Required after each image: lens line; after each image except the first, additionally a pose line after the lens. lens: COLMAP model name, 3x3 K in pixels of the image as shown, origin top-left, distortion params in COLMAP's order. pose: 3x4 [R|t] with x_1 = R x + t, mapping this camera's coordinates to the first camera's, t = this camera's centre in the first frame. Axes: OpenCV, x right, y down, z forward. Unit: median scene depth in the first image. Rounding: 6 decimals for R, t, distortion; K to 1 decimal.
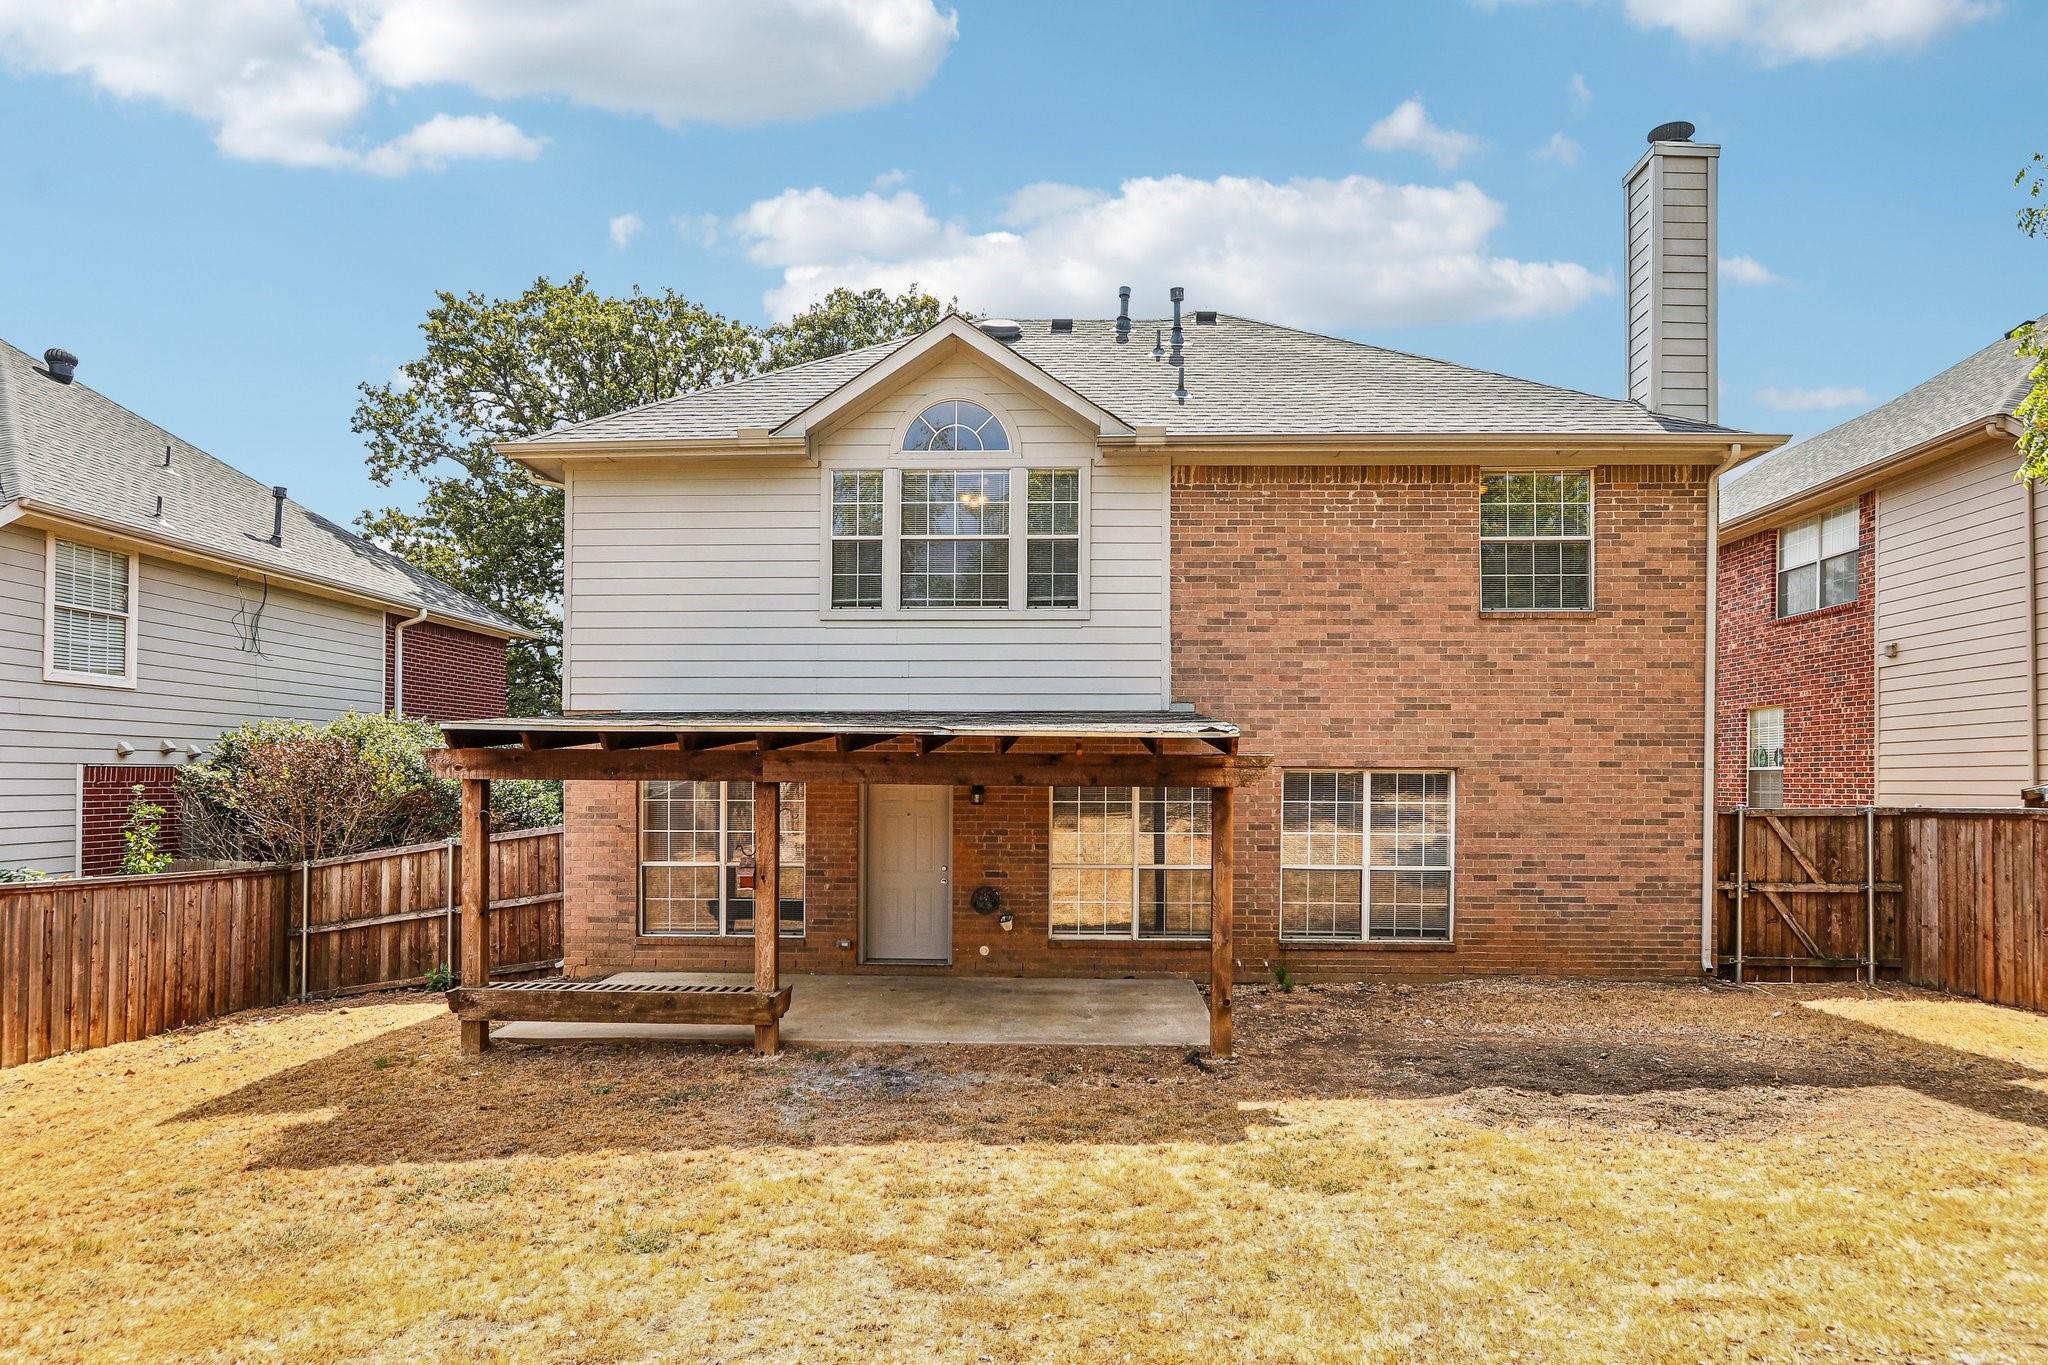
lens RADIAL K [[1224.9, 0, 1039.0], [0, 1224.9, 771.4], [0, 0, 1]] dist [-0.008453, 0.002661]
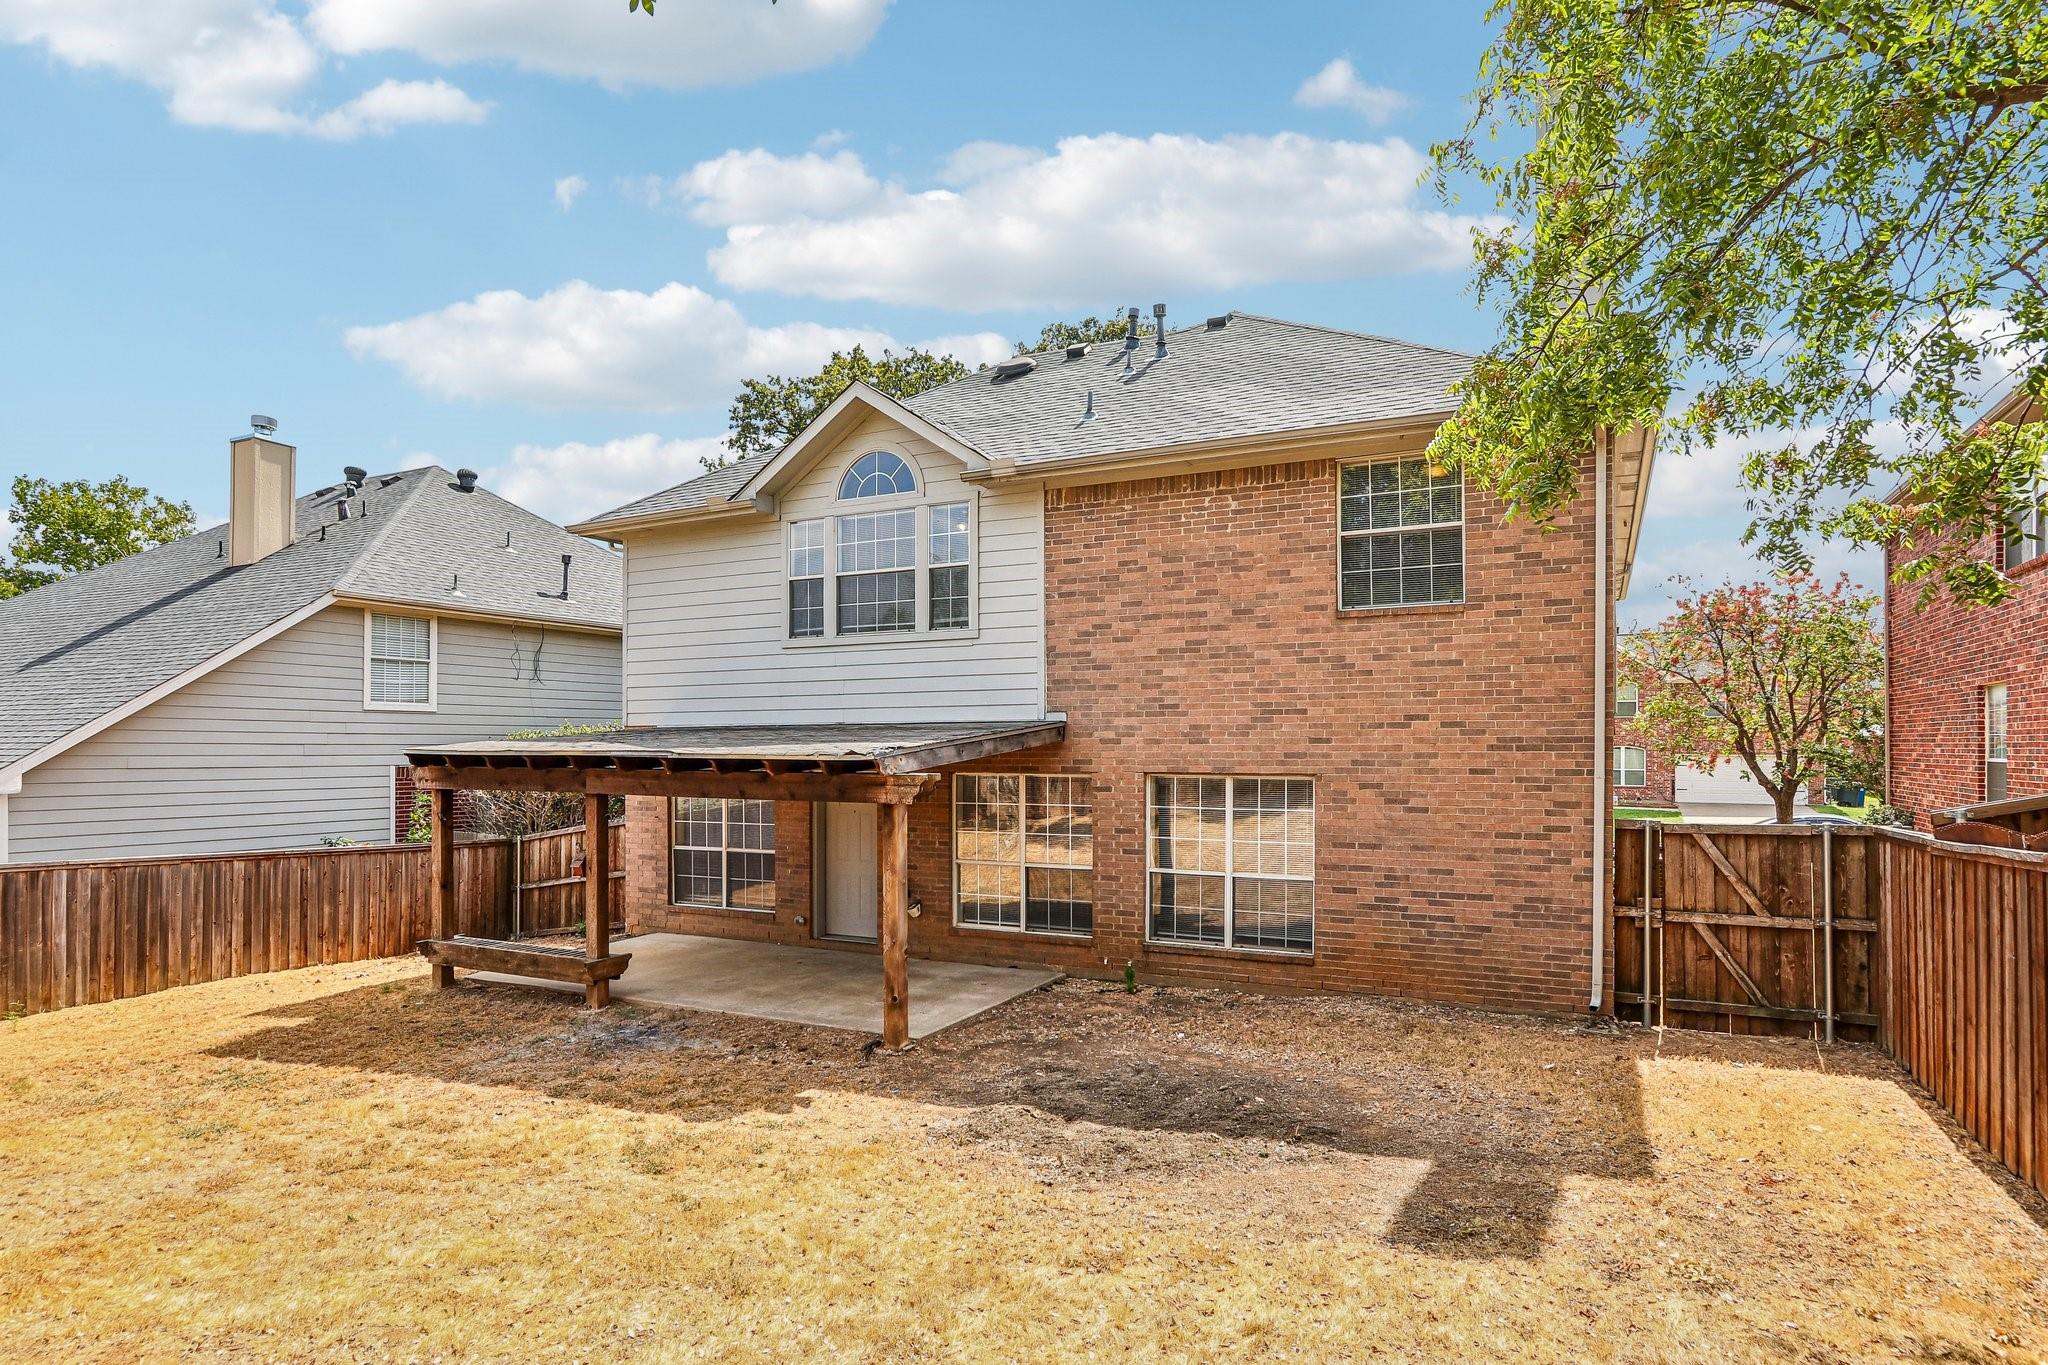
lens RADIAL K [[1148.8, 0, 1004.3], [0, 1148.8, 737.2], [0, 0, 1]] dist [-0.007437, -0.002086]
pose [[0.904871, -0.009813, -0.425572, 0.505650], [0.008844, 0.999952, -0.004254, -0.030562], [0.425593, 0.000086, 0.904914, 0.079102]]
